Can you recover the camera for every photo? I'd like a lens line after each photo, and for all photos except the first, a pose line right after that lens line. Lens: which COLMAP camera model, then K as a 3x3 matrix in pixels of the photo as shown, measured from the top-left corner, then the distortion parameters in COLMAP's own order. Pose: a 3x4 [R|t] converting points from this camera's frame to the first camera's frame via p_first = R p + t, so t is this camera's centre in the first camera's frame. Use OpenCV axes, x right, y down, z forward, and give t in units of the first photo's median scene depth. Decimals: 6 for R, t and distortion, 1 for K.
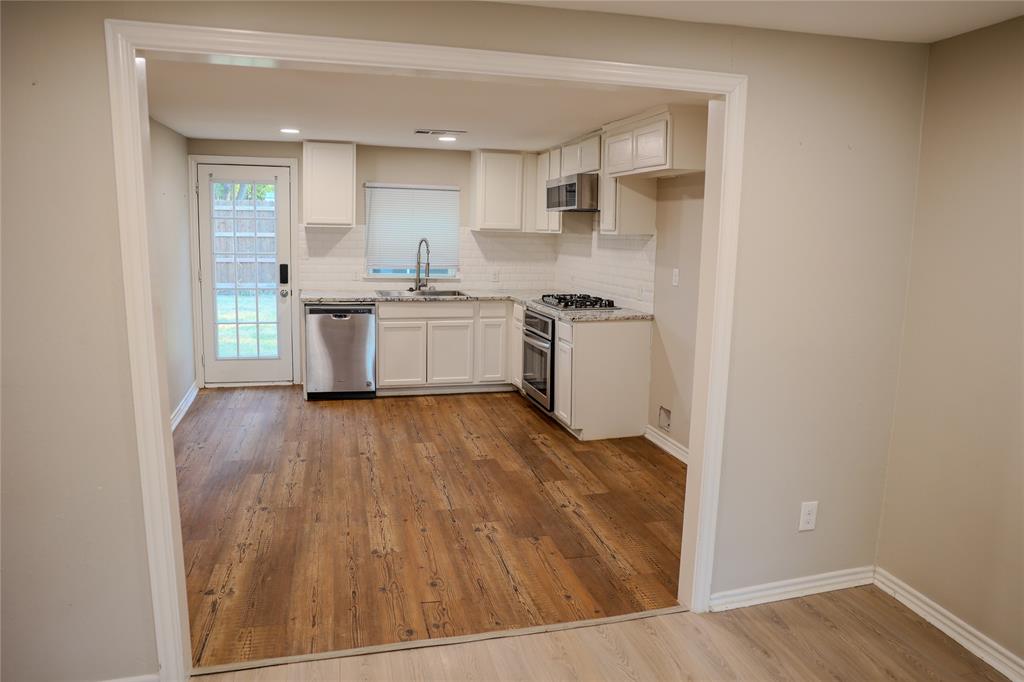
lens RADIAL K [[704.4, 0, 512.0], [0, 704.4, 341.0], [0, 0, 1]] dist [-0.107144, 0.100986]
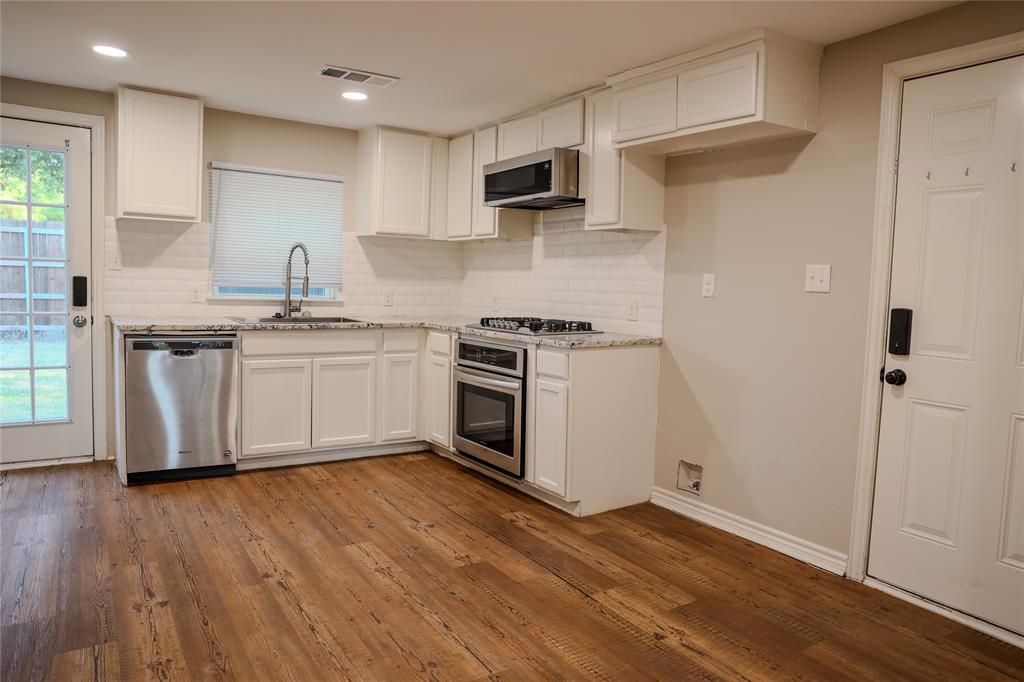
lens RADIAL K [[704.4, 0, 512.0], [0, 704.4, 341.0], [0, 0, 1]] dist [-0.107144, 0.100986]
pose [[0.949437, -0.017163, 0.313489, -0.165129], [0.037636, 0.997526, -0.059371, 0.003678], [-0.311694, 0.068167, 0.947734, 0.306237]]
